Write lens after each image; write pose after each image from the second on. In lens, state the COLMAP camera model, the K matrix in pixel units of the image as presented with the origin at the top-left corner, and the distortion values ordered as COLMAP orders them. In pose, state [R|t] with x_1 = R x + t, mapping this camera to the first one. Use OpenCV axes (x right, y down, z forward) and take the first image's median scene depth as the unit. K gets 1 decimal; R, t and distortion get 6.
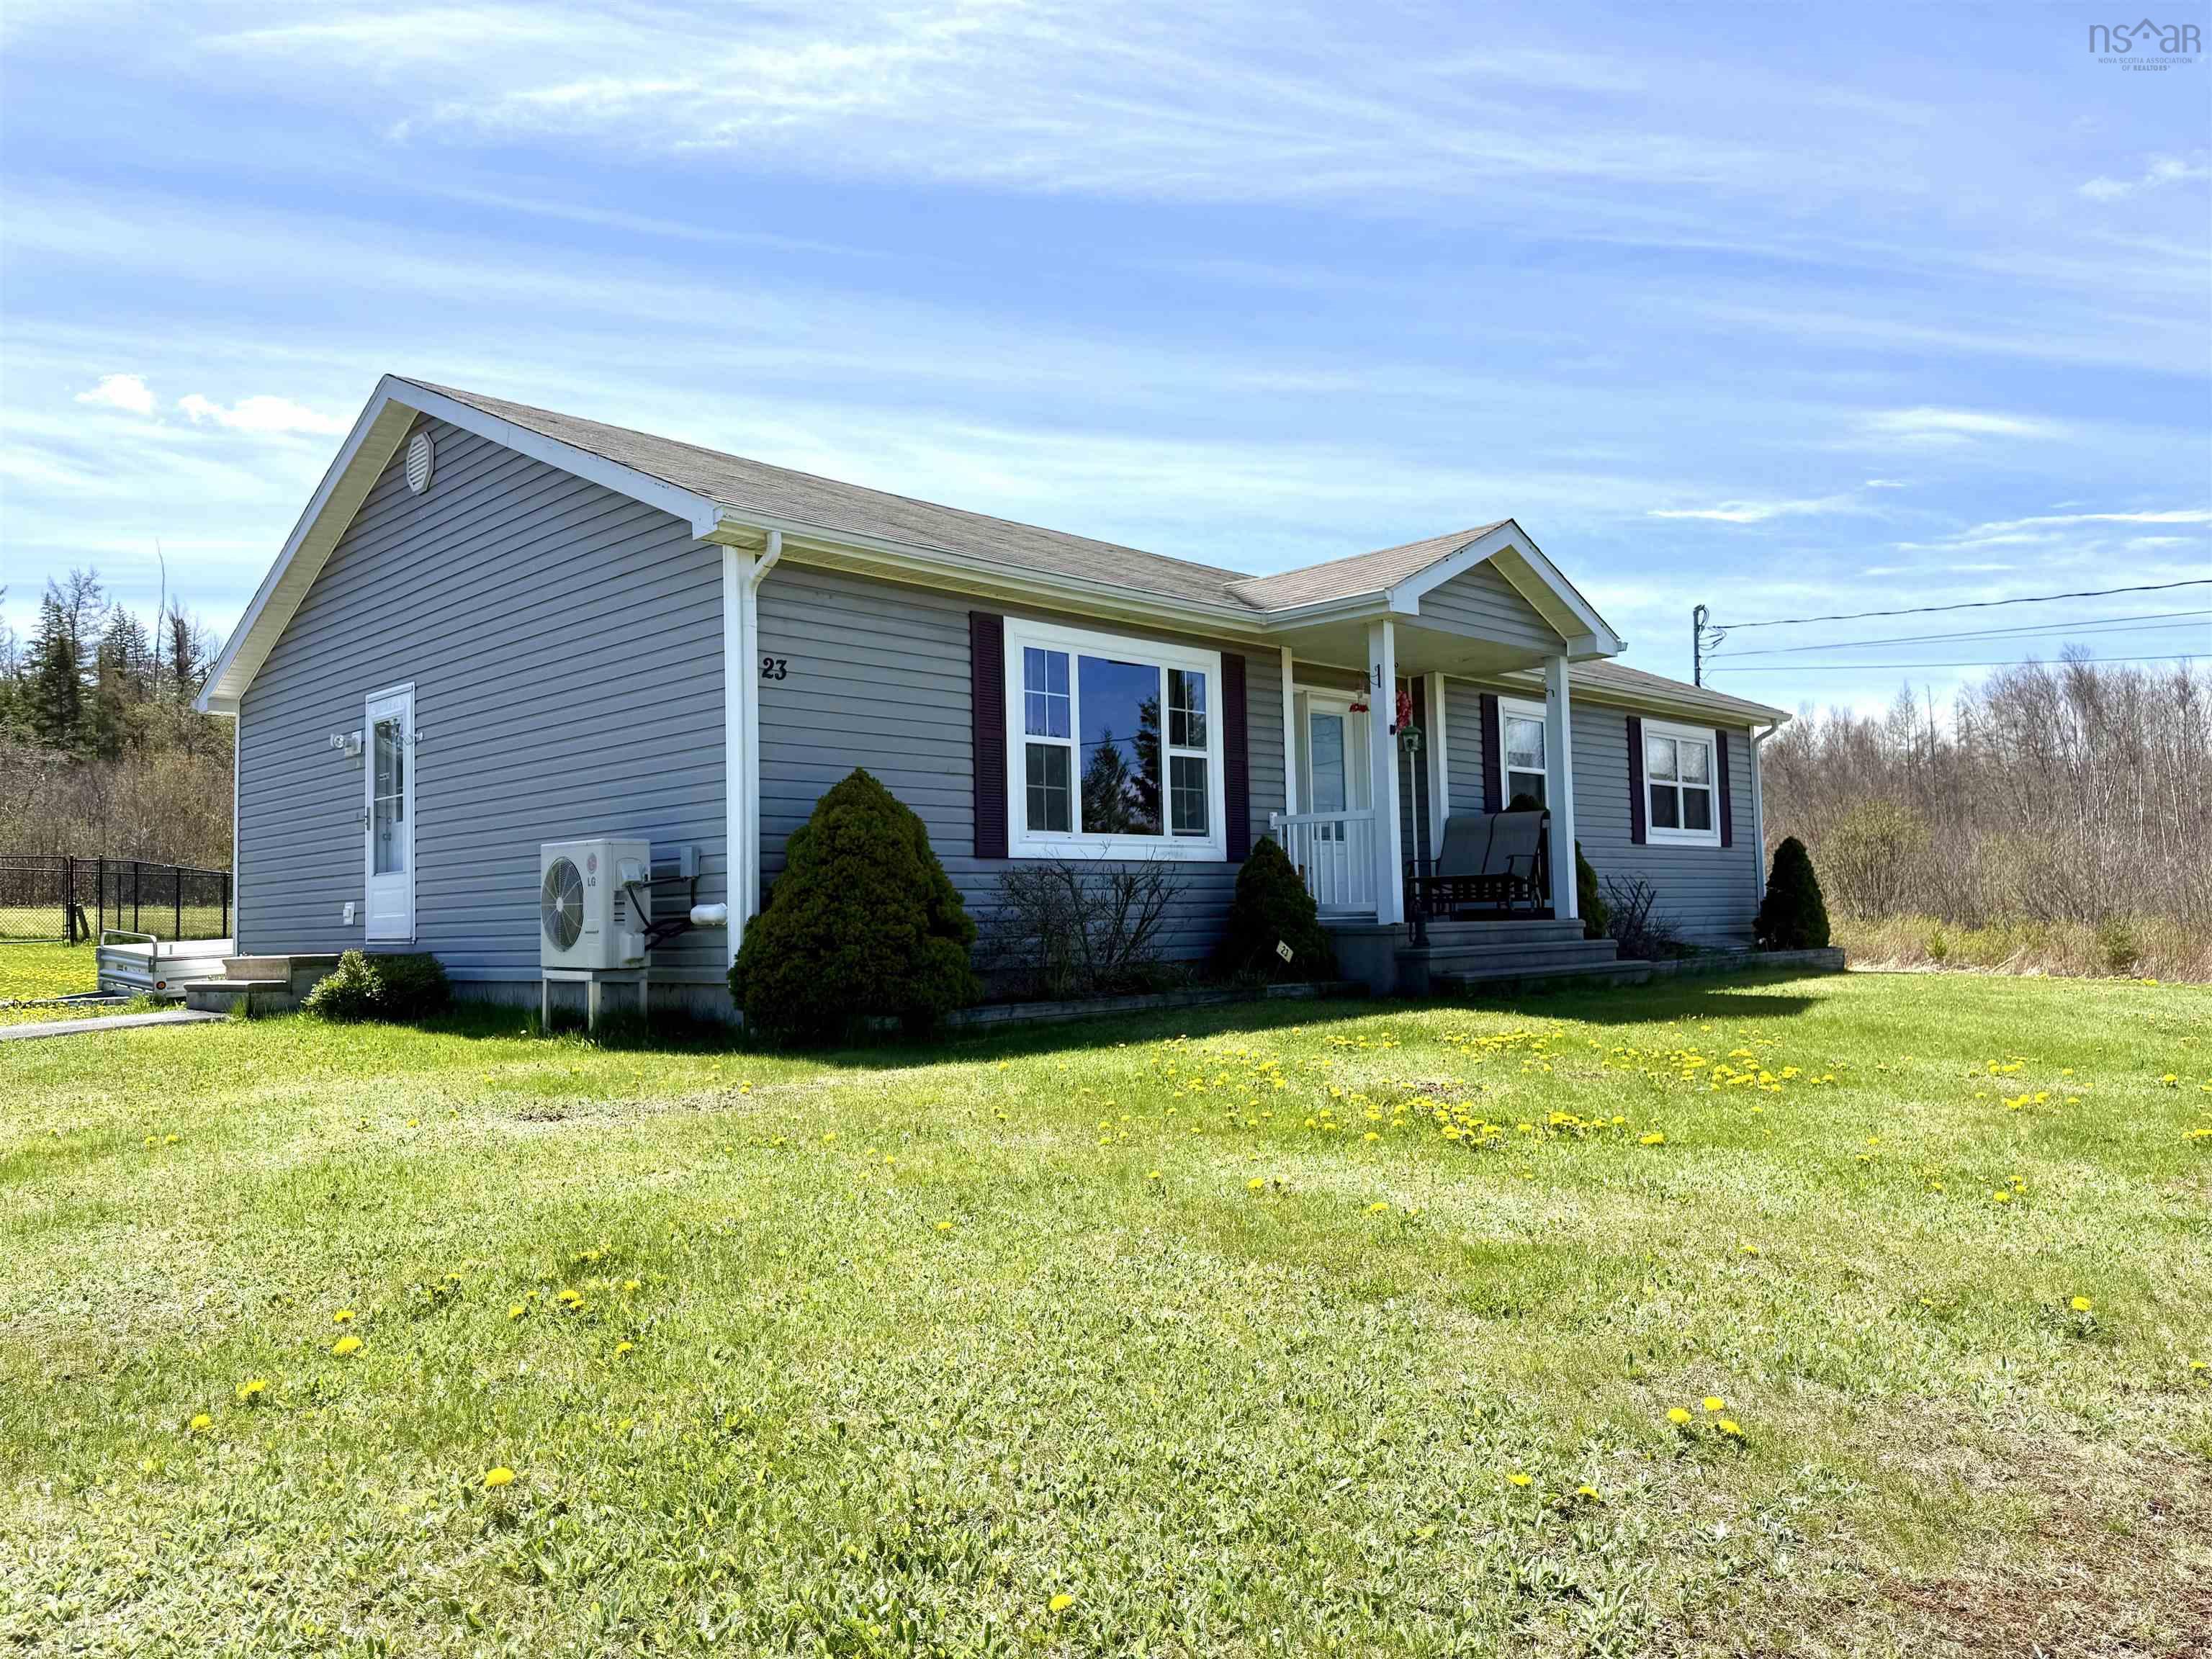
lens RADIAL K [[1555.3, 0, 1106.0], [0, 1555.3, 829.5], [0, 0, 1]] dist [0.159487, -0.359530]
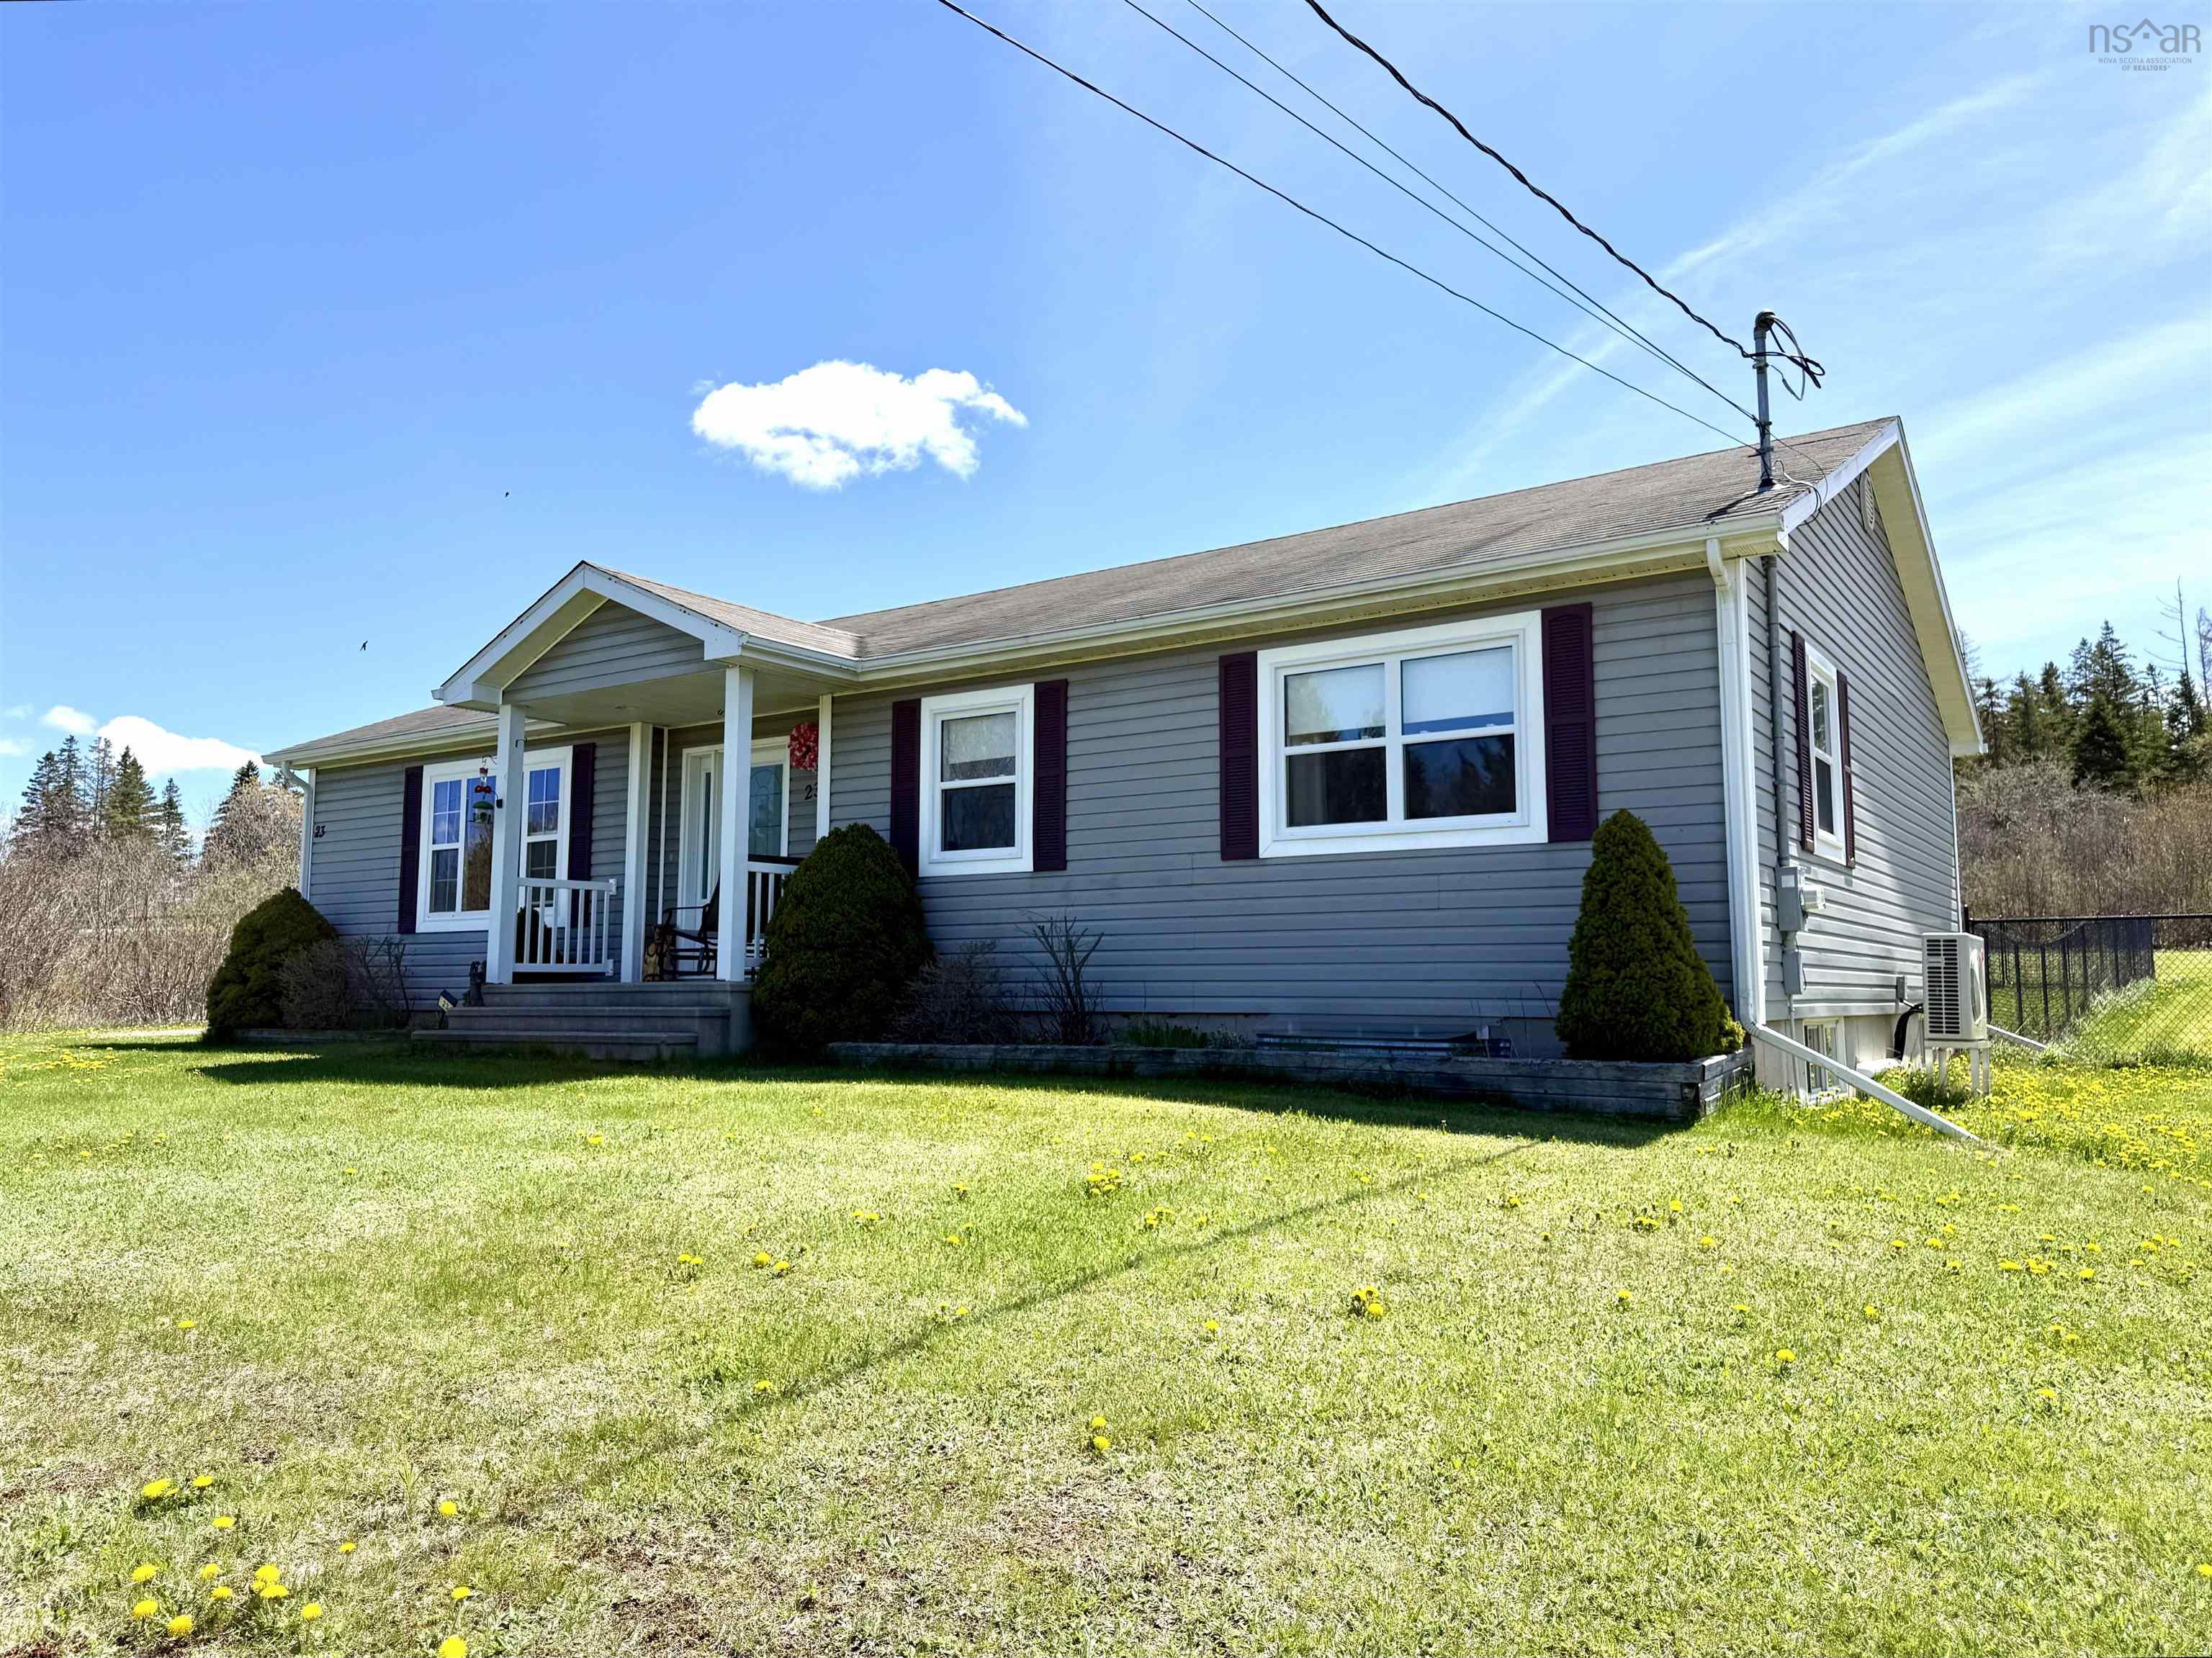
lens RADIAL K [[1555.2, 0, 1106.0], [0, 1555.2, 829.0], [0, 0, 1]] dist [0.159487, -0.359530]
pose [[0.172971, -0.087099, -0.981068, 1.278729], [0.046557, 0.995692, -0.080189, 0.059833], [0.983826, -0.031805, 0.176281, 1.175048]]
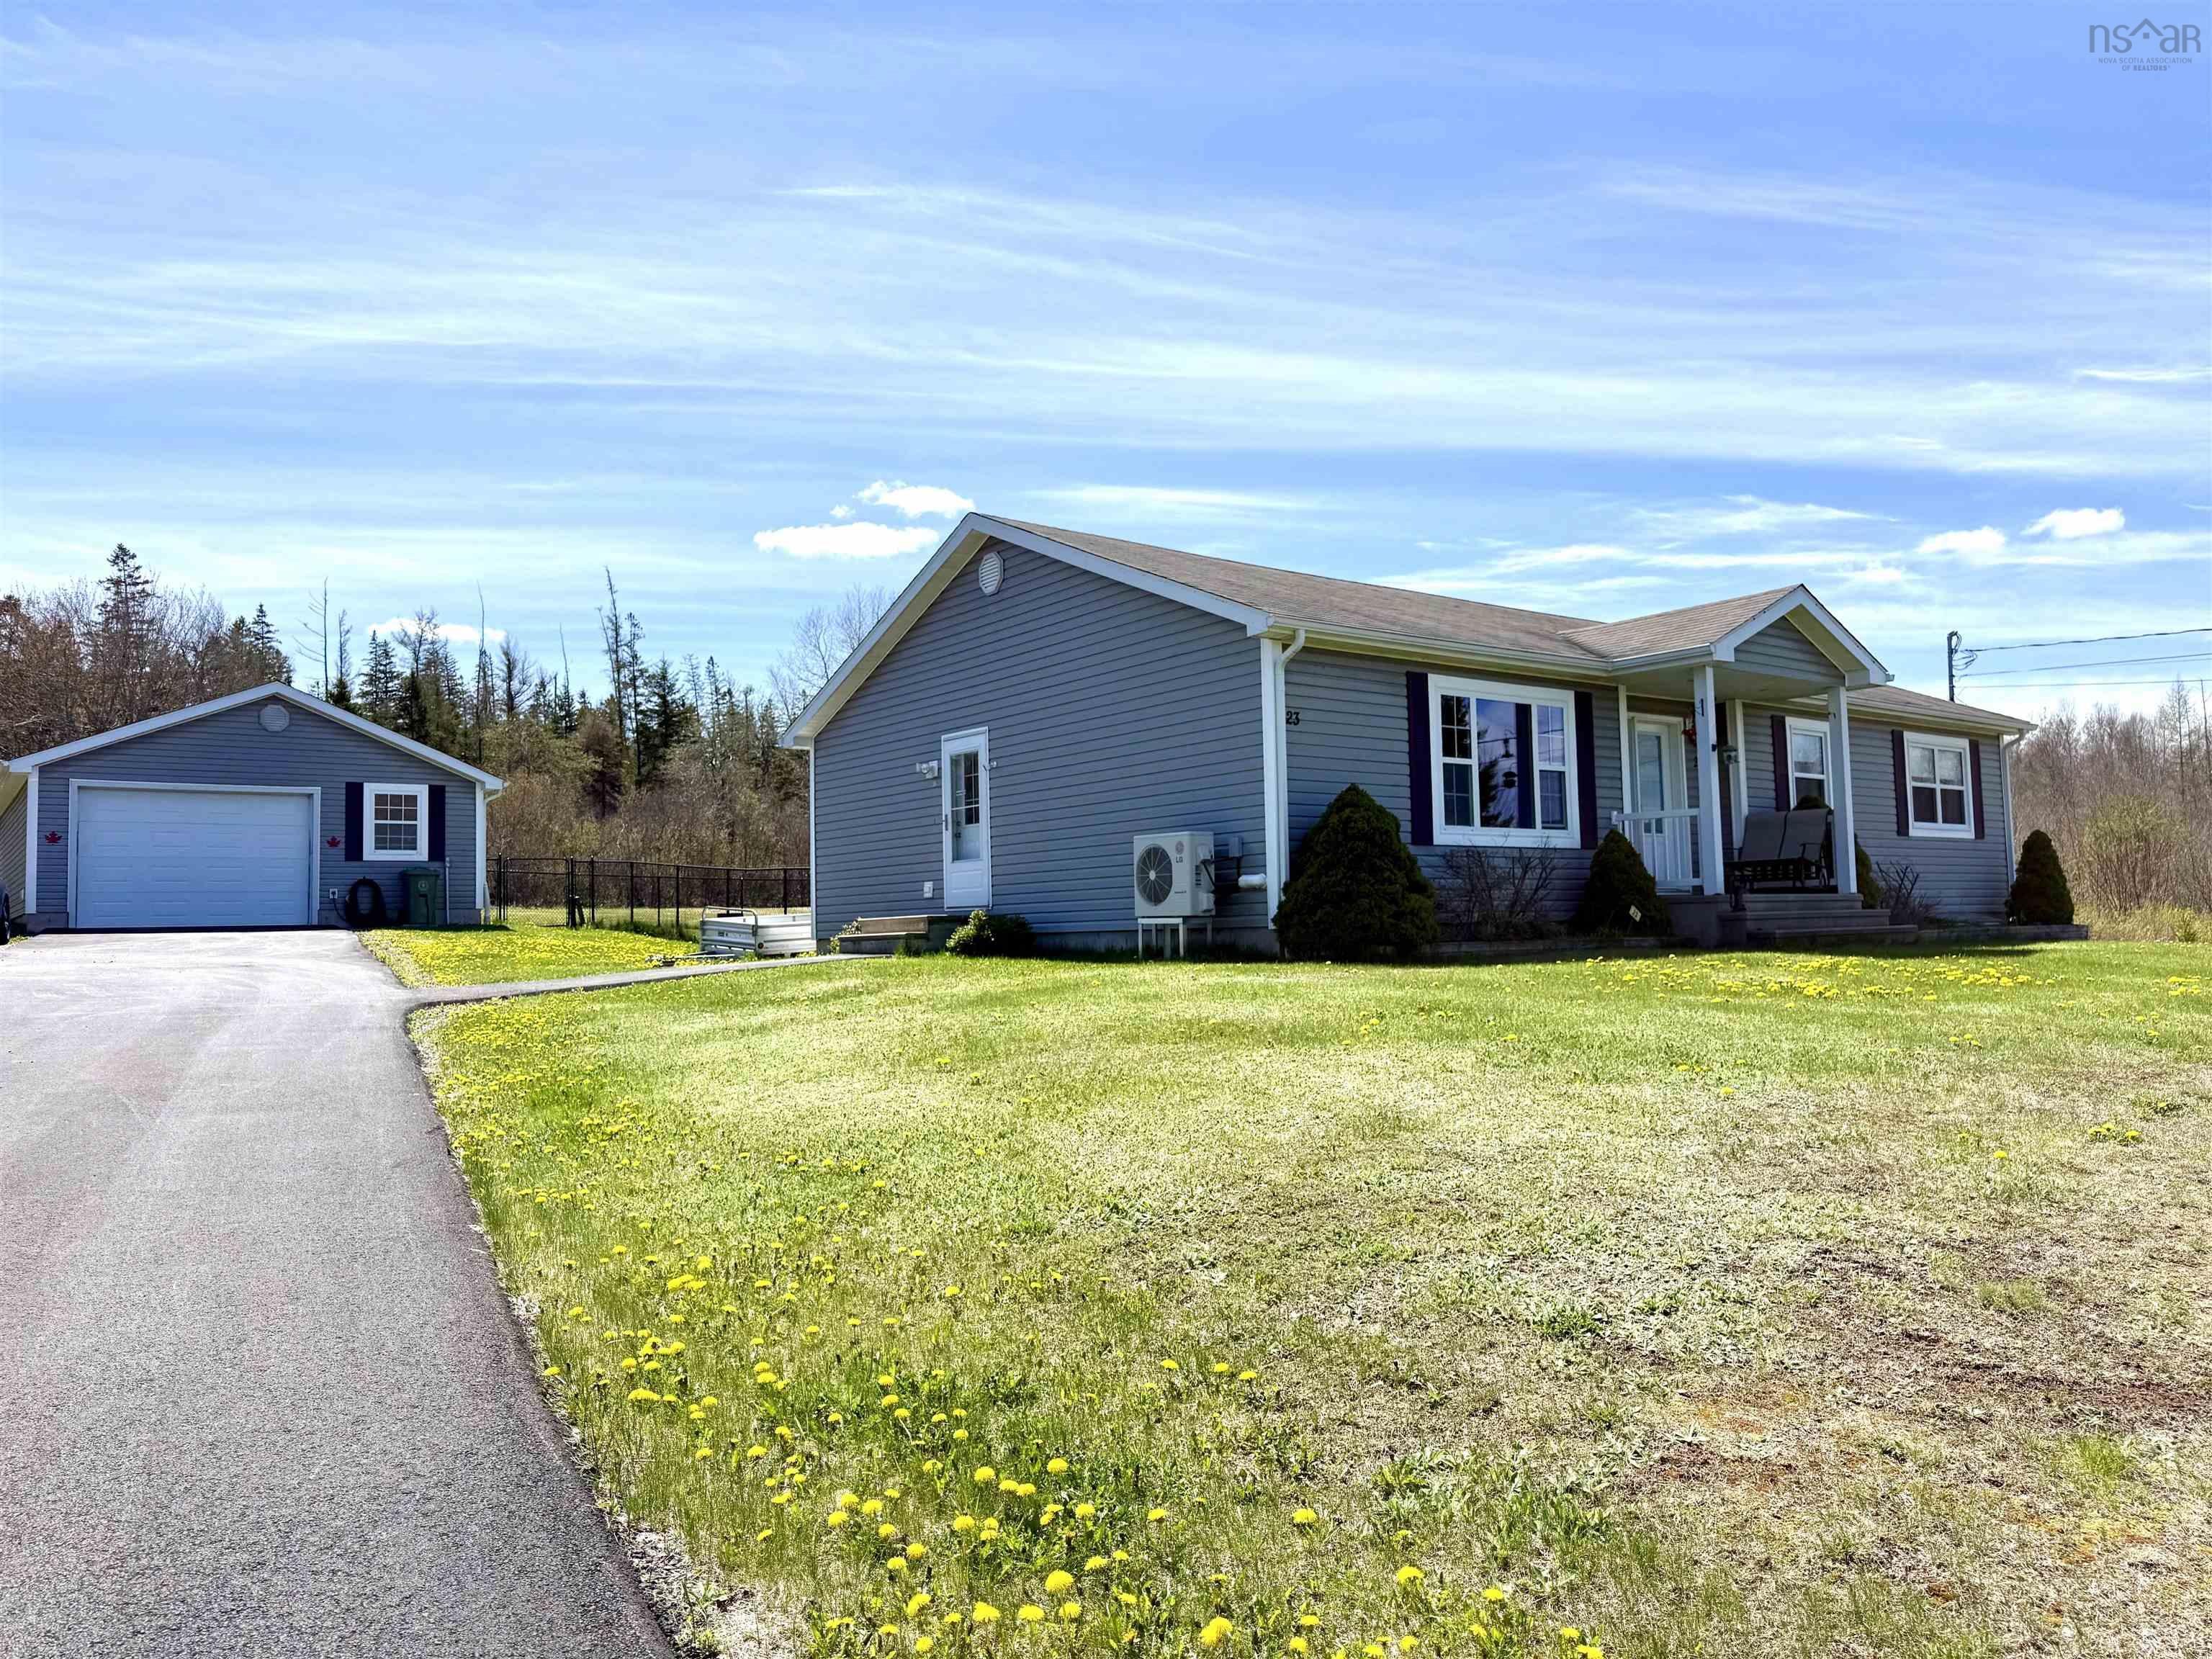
lens RADIAL K [[1555.3, 0, 1106.0], [0, 1555.3, 829.5], [0, 0, 1]] dist [0.159487, -0.359530]
pose [[0.991045, -0.008575, -0.133254, -0.143437], [0.007941, 0.999954, -0.005288, 0.008192], [0.133294, 0.004183, 0.991068, -0.380350]]
